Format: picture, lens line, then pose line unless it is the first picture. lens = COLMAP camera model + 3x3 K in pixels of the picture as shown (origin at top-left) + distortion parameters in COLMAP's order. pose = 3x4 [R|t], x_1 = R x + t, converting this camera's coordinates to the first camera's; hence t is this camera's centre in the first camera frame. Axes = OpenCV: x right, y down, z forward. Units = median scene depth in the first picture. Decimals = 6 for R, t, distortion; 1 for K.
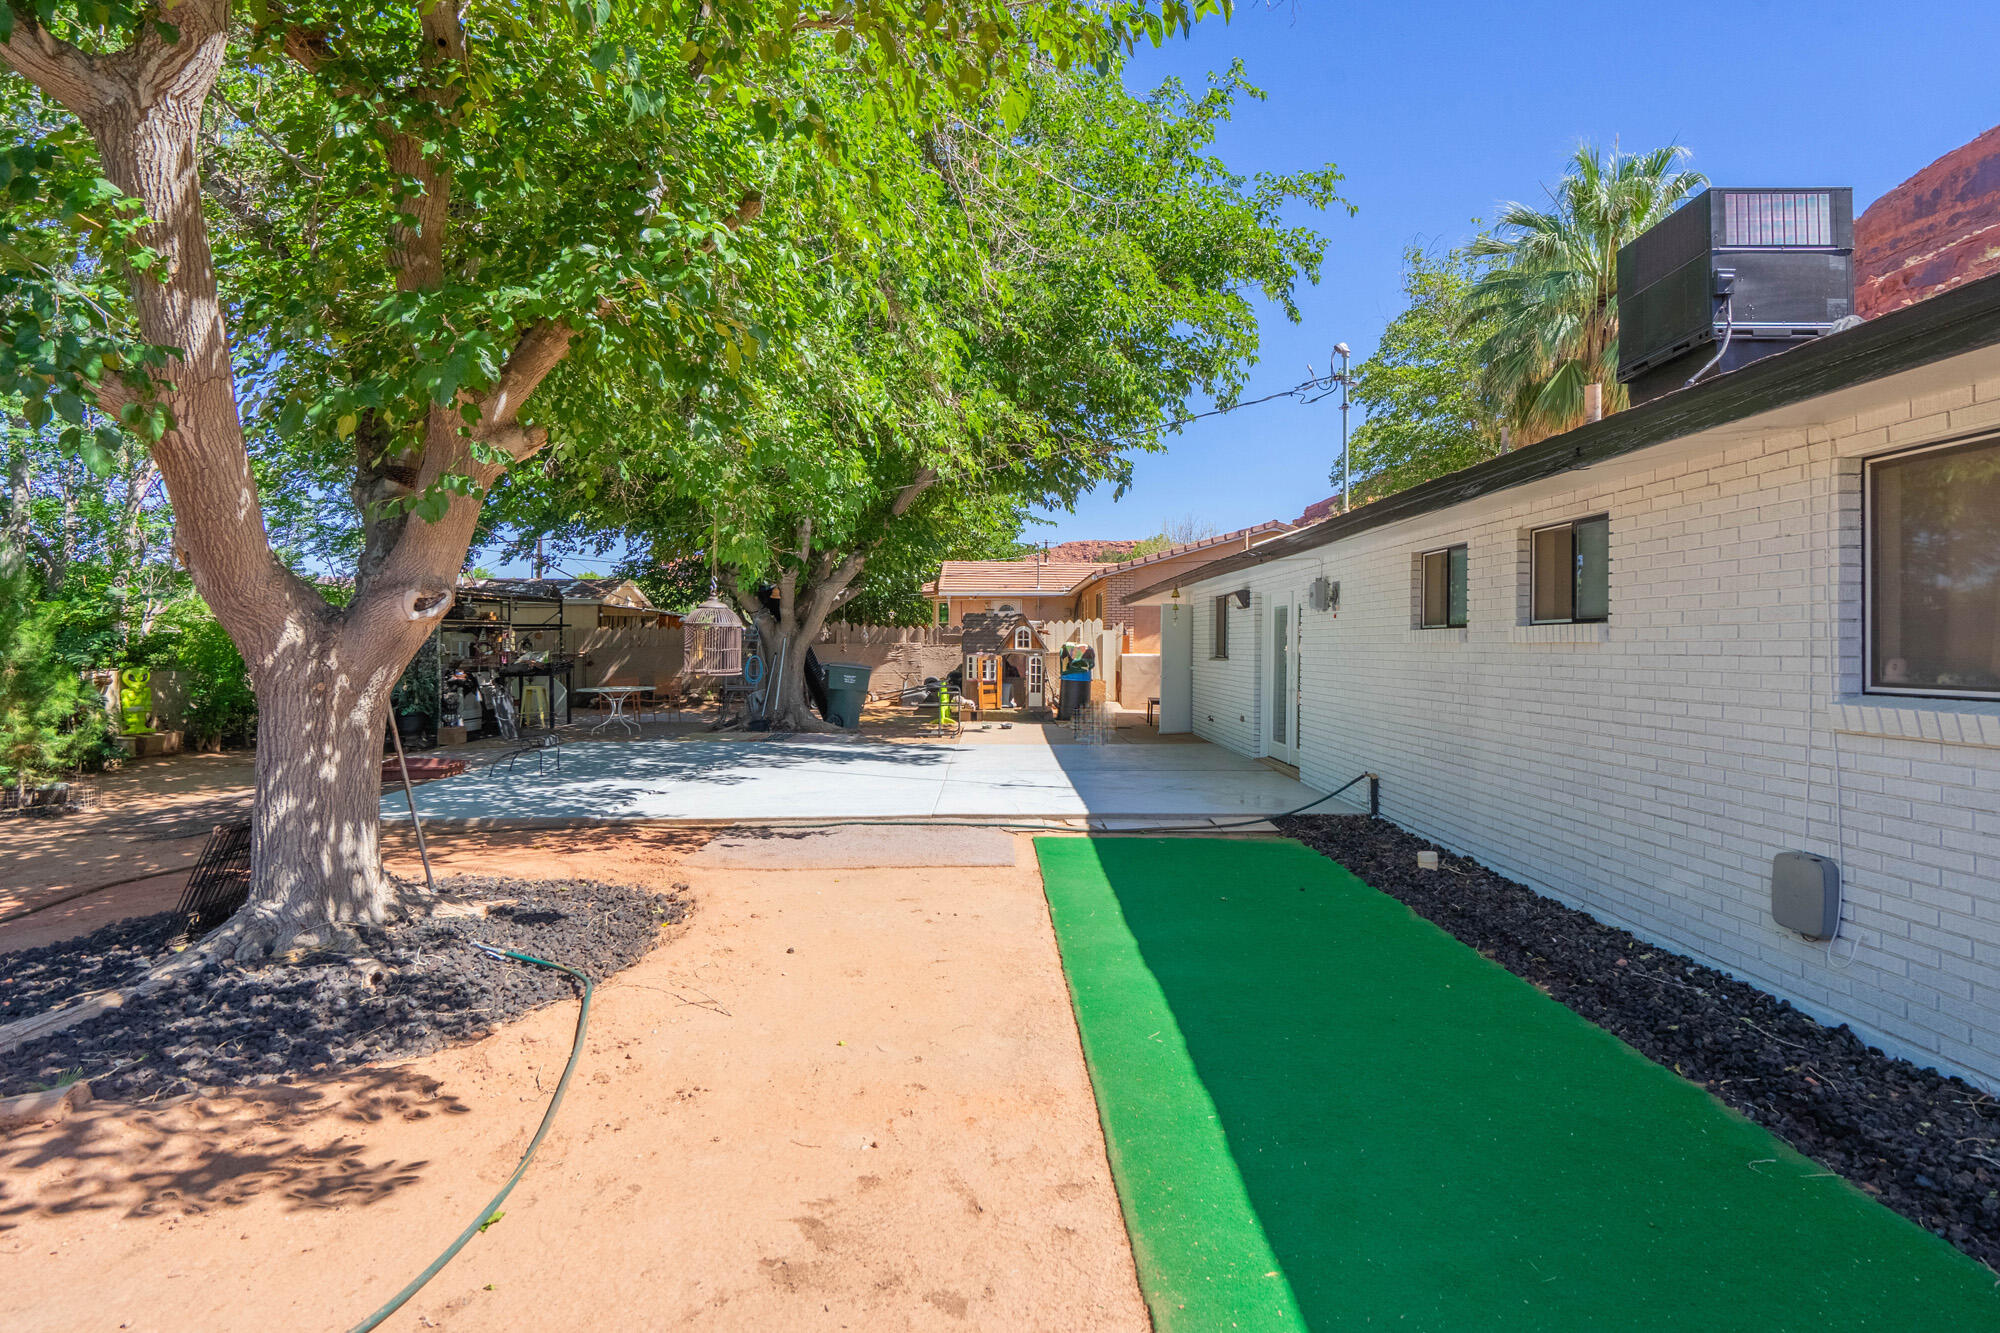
lens RADIAL K [[986.4, 0, 998.5], [0, 986.4, 650.3], [0, 0, 1]] dist [-0.017236, -0.000575]
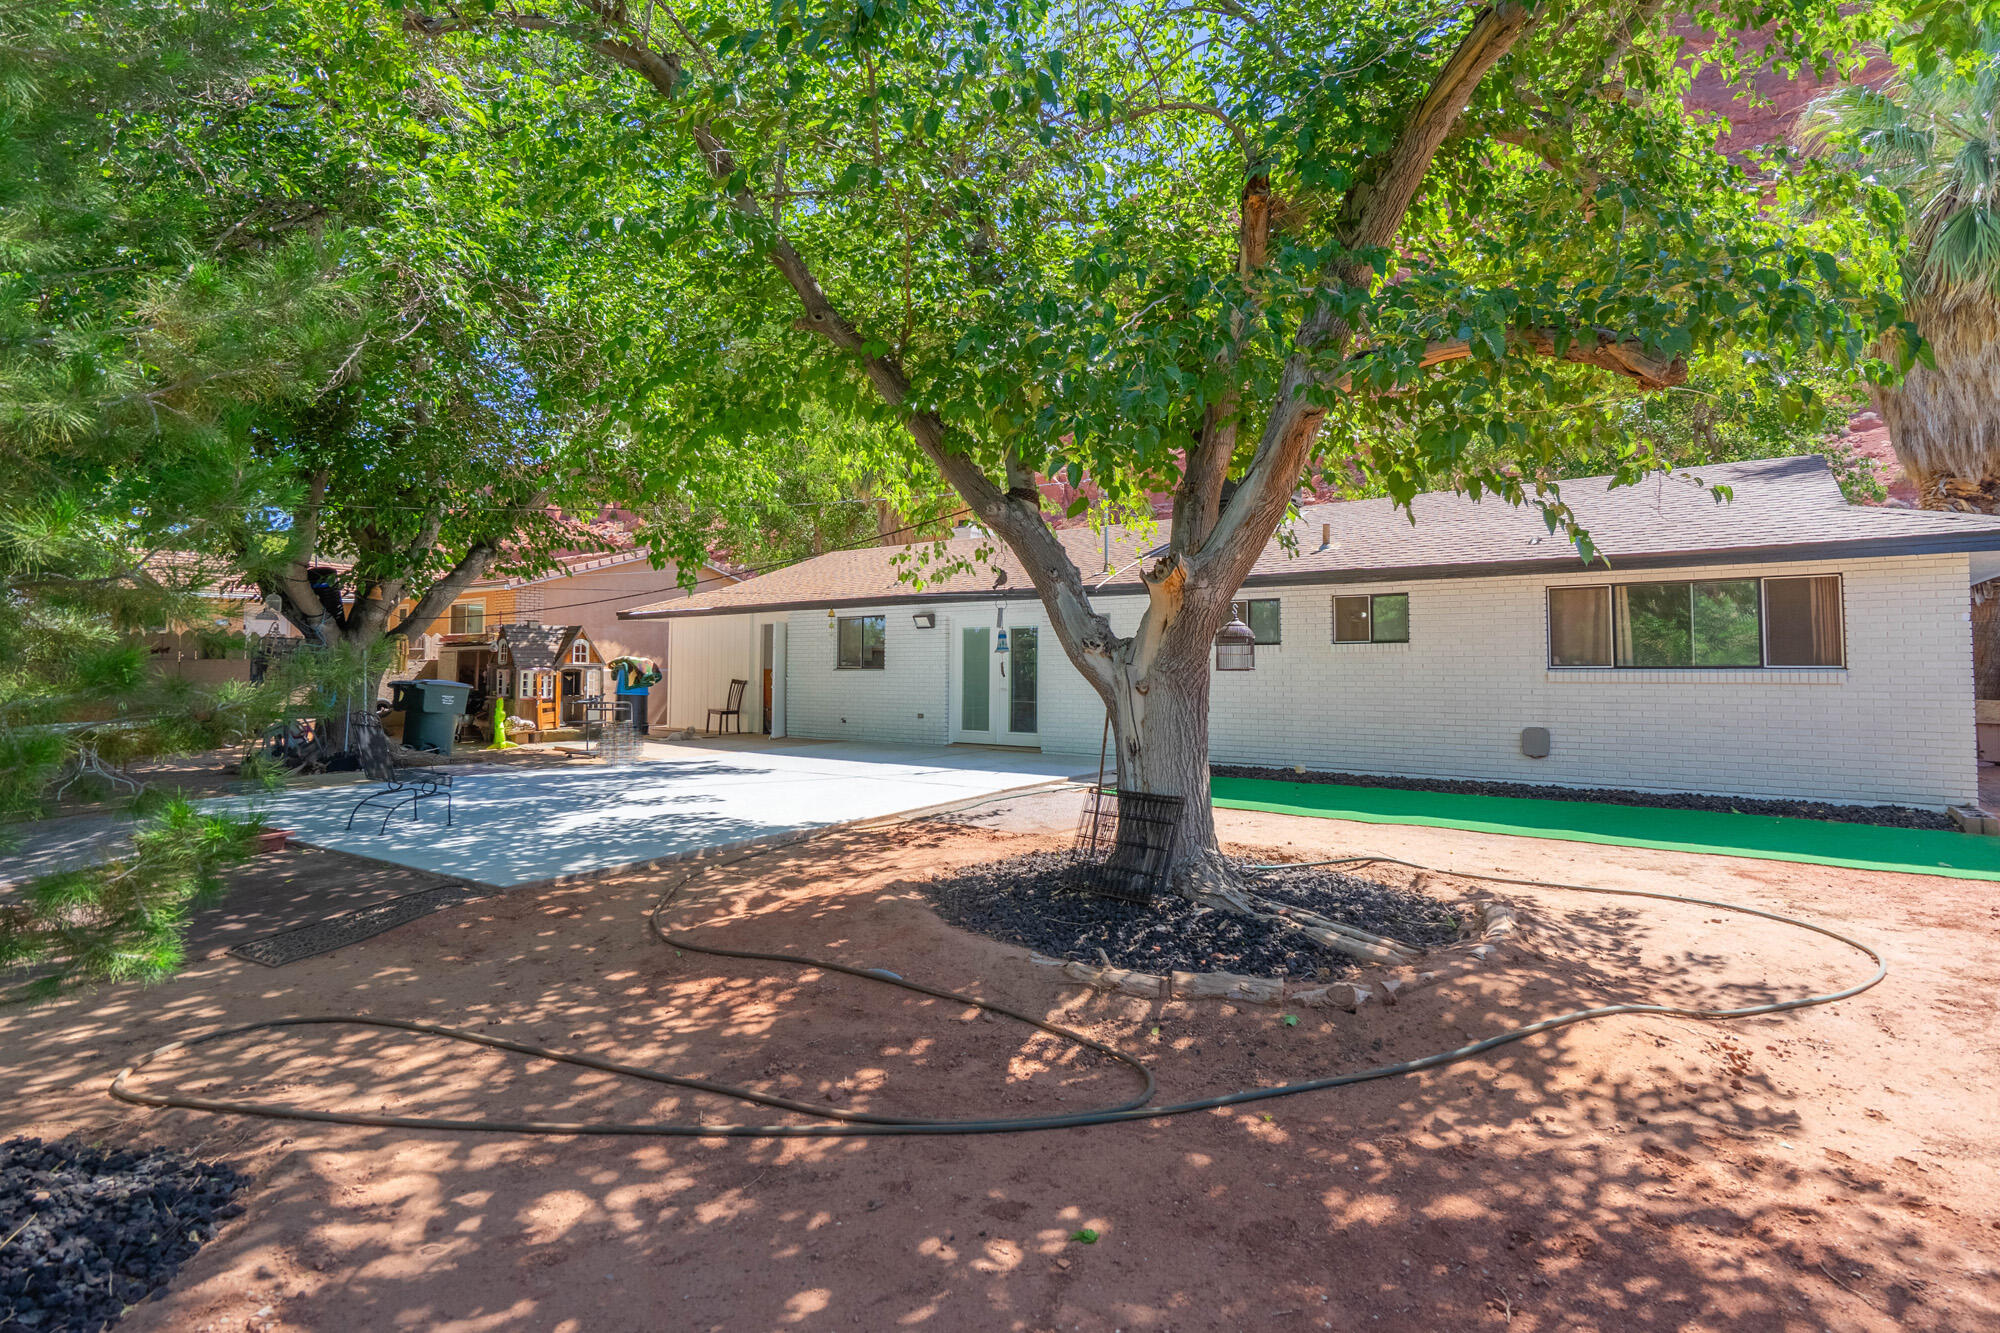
lens RADIAL K [[990.1, 0, 1005.5], [0, 990.1, 661.5], [0, 0, 1]] dist [0.002853, 0.000799]
pose [[0.603128, 0.002822, 0.797640, -1.410551], [0.006705, 0.999940, -0.008608, 0.021717], [-0.797616, 0.010540, 0.603073, 0.302614]]
